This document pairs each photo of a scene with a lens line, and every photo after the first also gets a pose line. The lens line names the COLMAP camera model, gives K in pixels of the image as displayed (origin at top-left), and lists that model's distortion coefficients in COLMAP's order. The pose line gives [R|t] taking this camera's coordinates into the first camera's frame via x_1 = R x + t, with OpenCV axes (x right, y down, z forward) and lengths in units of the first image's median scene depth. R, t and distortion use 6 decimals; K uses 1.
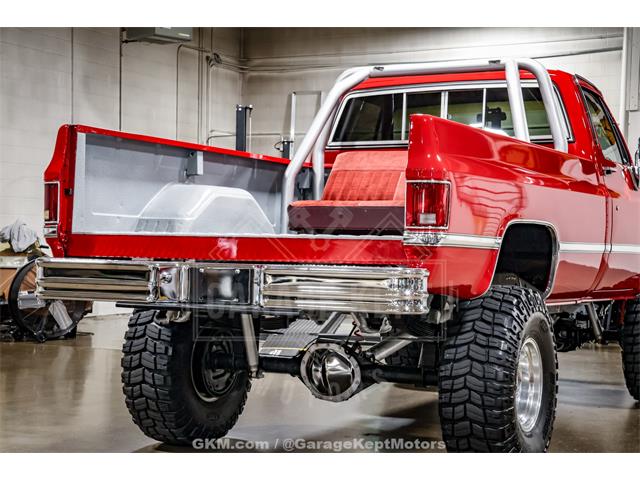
lens RADIAL K [[1218.6, 0, 320.0], [0, 1218.6, 240.0], [0, 0, 1]] dist [0.240624, 0.160282]
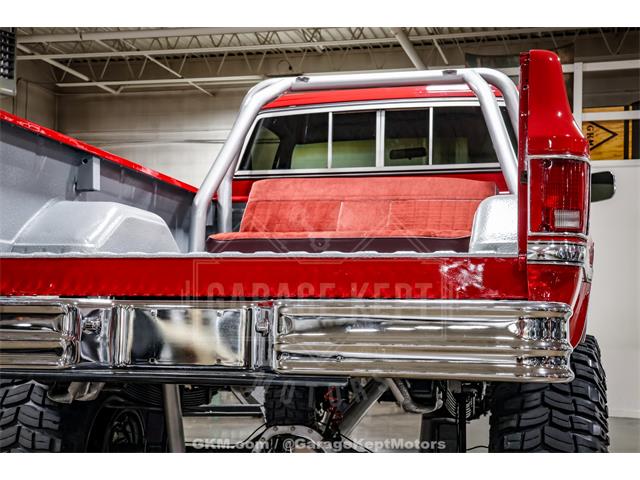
lens RADIAL K [[1018.5, 0, 320.0], [0, 1018.5, 240.0], [0, 0, 1]] dist [0.035528, 1.107128]
pose [[0.976294, 0.014321, 0.215975, -0.102682], [0.002428, 0.997022, -0.077085, 0.022994], [-0.216436, 0.075782, 0.973351, 0.405454]]
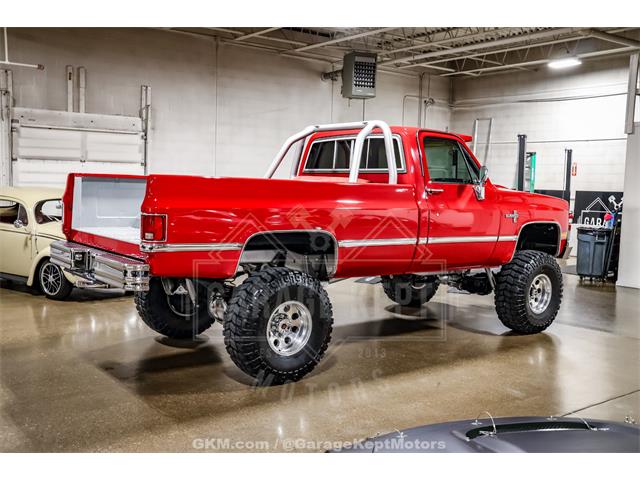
lens RADIAL K [[645.8, 0, 318.6], [0, 645.8, 259.5], [0, 0, 1]] dist [-0.053780, 0.168942]
pose [[0.904260, 0.061270, -0.422564, 0.519053], [-0.014711, 0.993534, 0.112578, -0.069005], [0.426729, -0.095584, 0.899314, 0.215263]]
